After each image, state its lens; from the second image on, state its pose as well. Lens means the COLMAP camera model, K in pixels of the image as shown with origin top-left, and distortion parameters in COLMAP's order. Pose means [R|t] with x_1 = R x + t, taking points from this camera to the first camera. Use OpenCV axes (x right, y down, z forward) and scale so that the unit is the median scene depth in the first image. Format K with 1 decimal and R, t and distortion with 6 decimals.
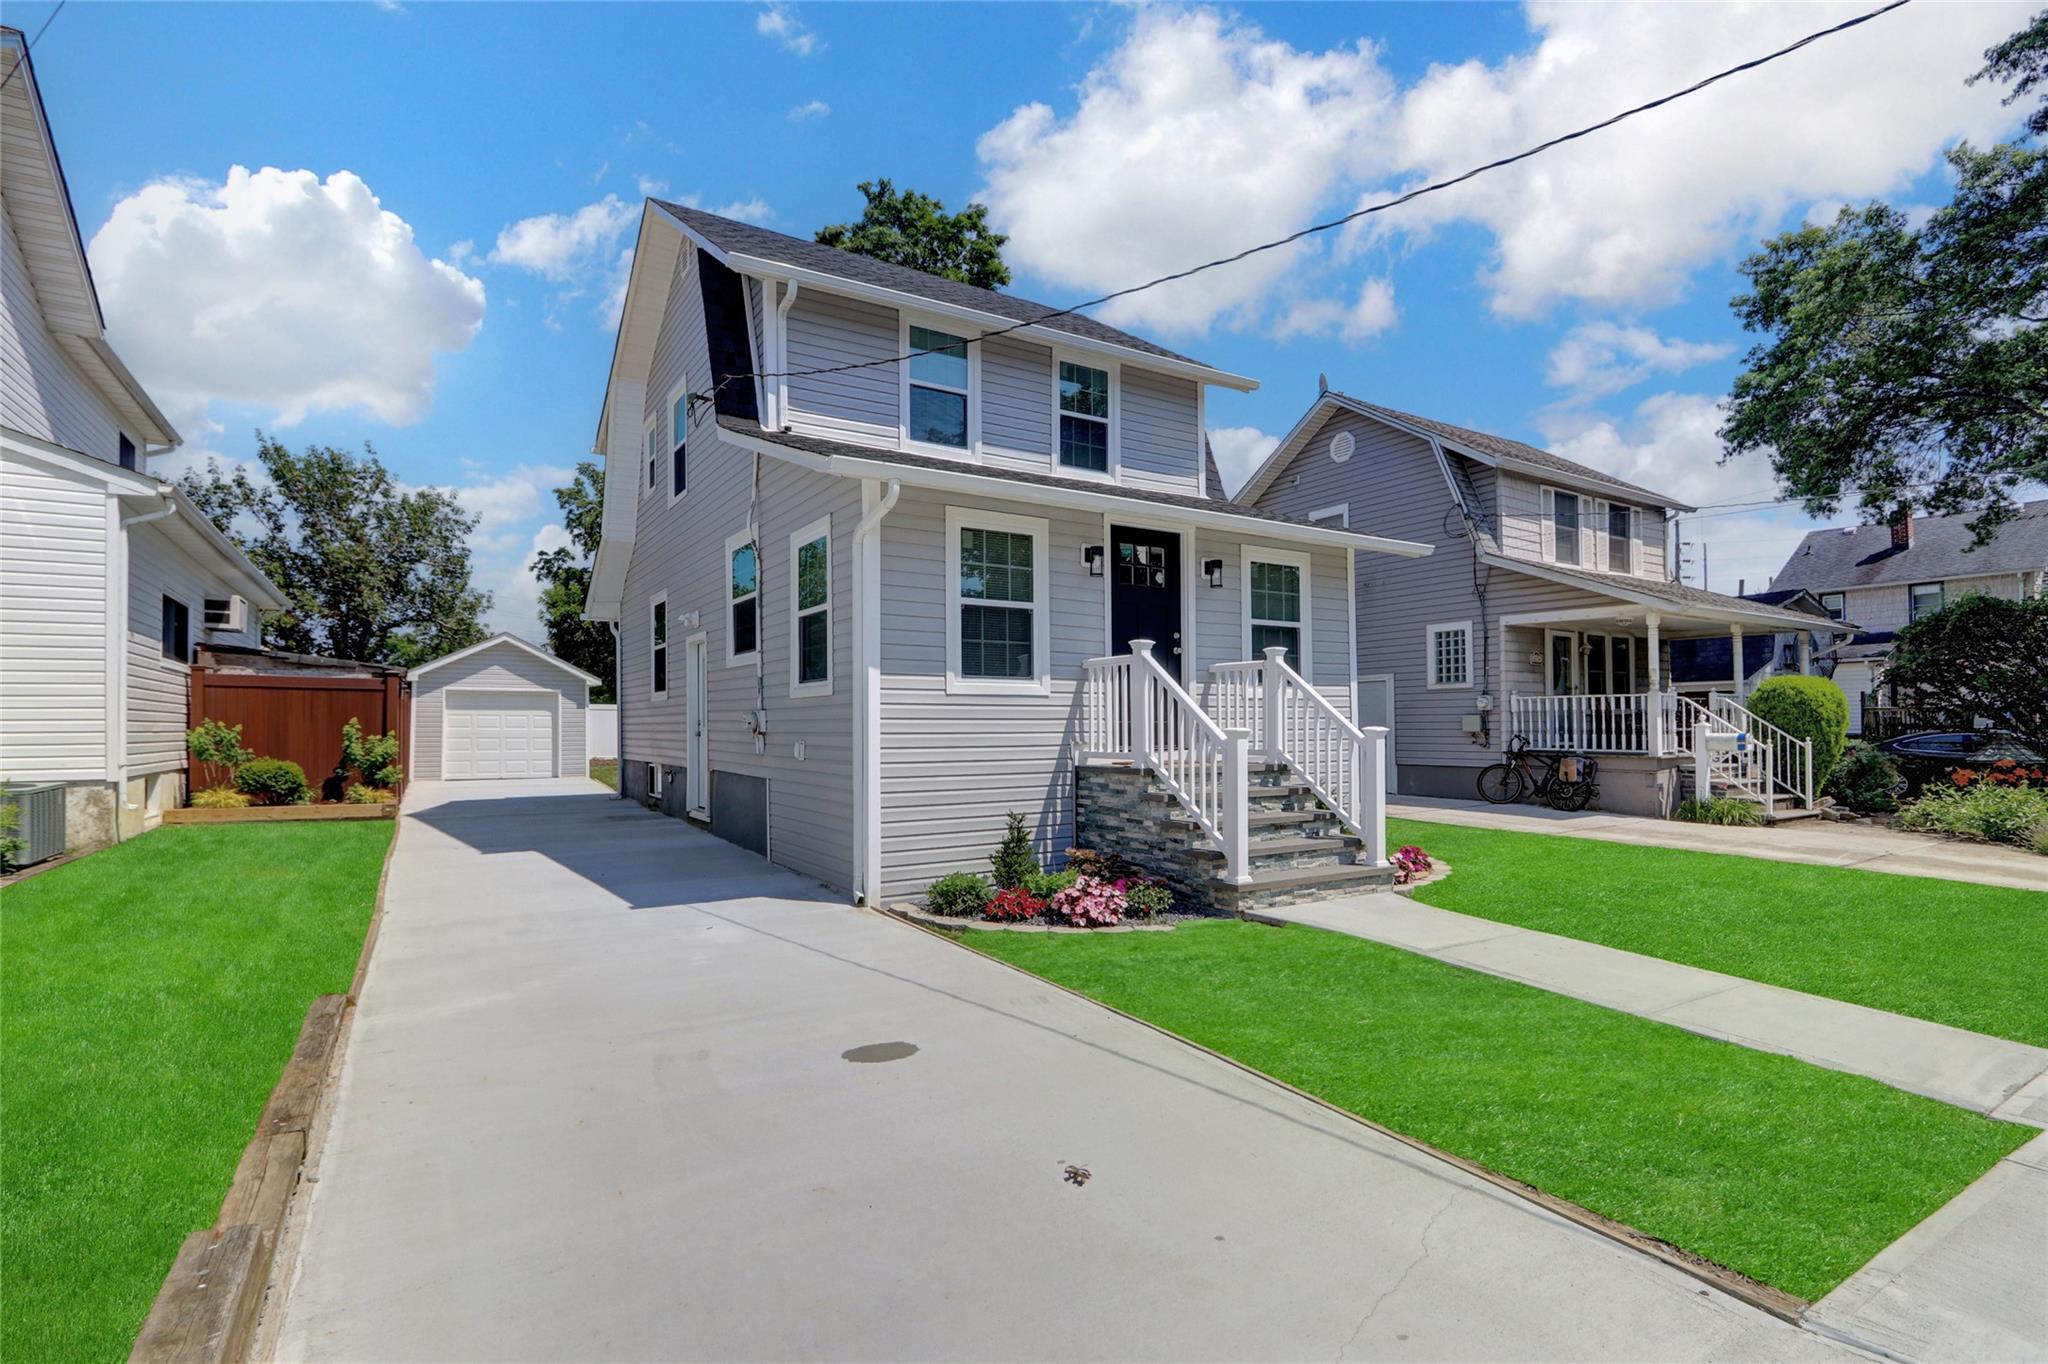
lens RADIAL K [[958.8, 0, 1011.8], [0, 958.8, 686.3], [0, 0, 1]] dist [-0.020492, 0.000776]
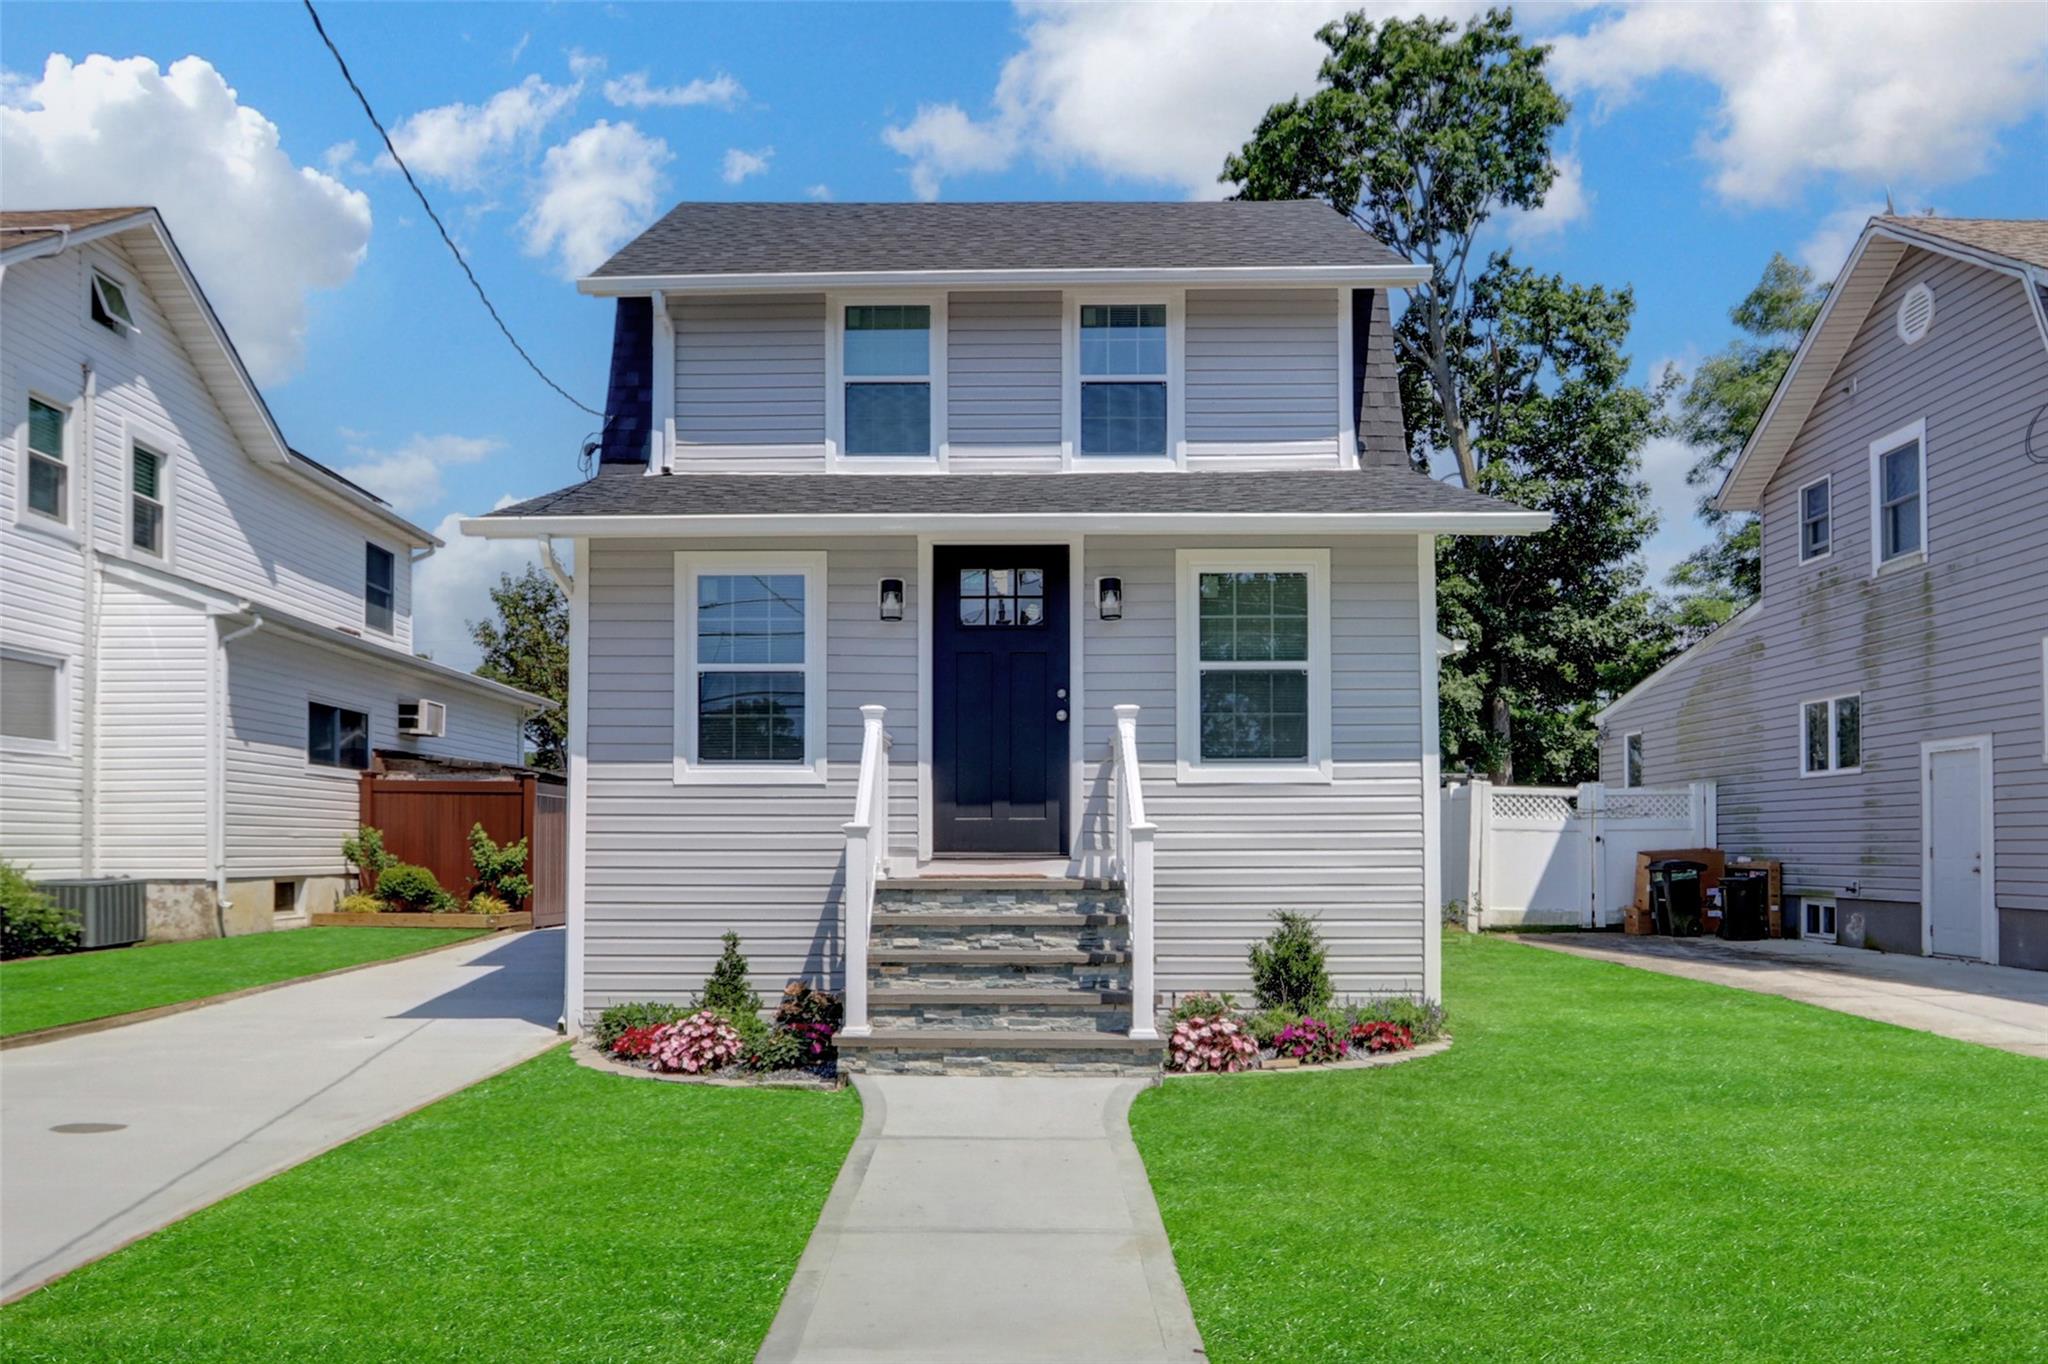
lens RADIAL K [[1424.4, 0, 1019.7], [0, 1424.4, 812.1], [0, 0, 1]] dist [-0.011549, -0.002237]
pose [[0.846145, -0.008126, -0.532891, 0.658965], [0.018473, 0.999730, 0.014088, 0.015590], [0.532633, -0.021764, 0.846066, 0.108840]]
